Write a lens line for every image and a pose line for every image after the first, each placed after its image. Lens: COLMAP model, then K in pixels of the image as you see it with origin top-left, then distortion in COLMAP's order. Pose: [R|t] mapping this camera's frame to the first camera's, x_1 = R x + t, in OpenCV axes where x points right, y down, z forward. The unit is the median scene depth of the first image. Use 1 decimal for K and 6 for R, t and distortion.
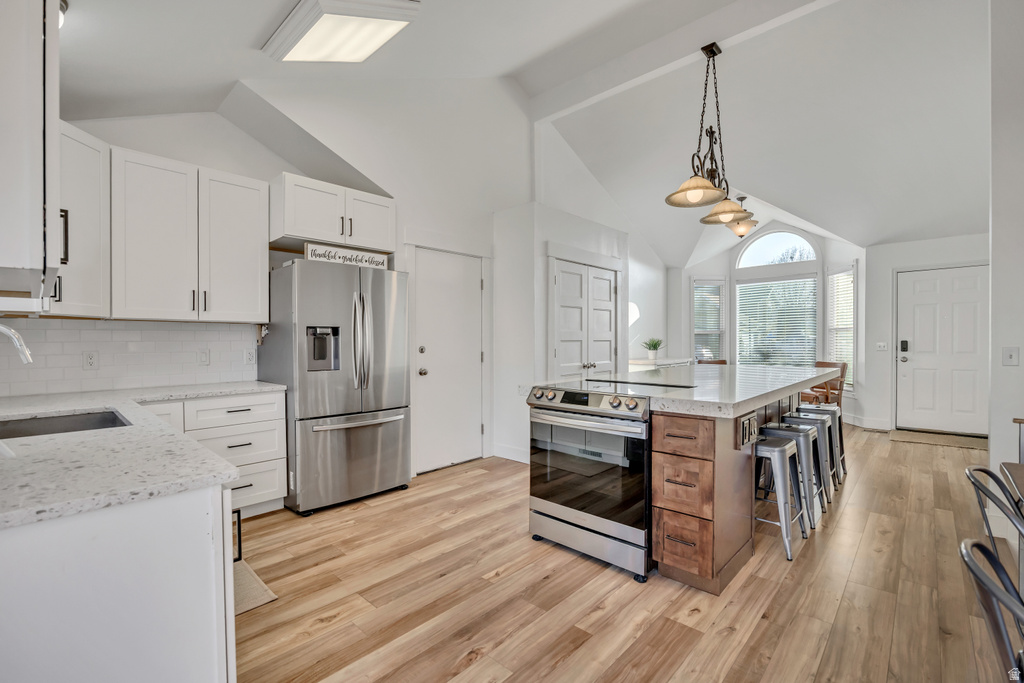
lens RADIAL K [[450.7, 0, 513.4], [0, 450.7, 342.8], [0, 0, 1]] dist [-0.005618, -0.000604]
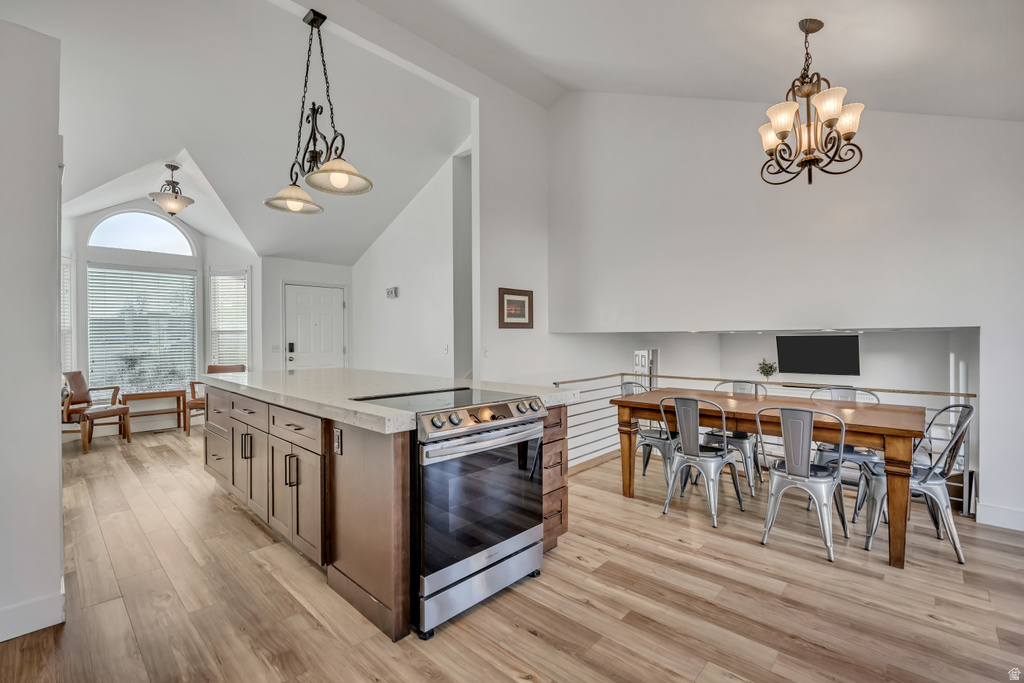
lens RADIAL K [[450.7, 0, 512.0], [0, 450.7, 338.2], [0, 0, 1]] dist [-0.005618, -0.000604]
pose [[0.010364, 0.005528, 0.999931, -0.791235], [0.011331, 0.999920, -0.005645, -0.010933], [-0.999882, 0.011388, 0.010300, 1.084362]]
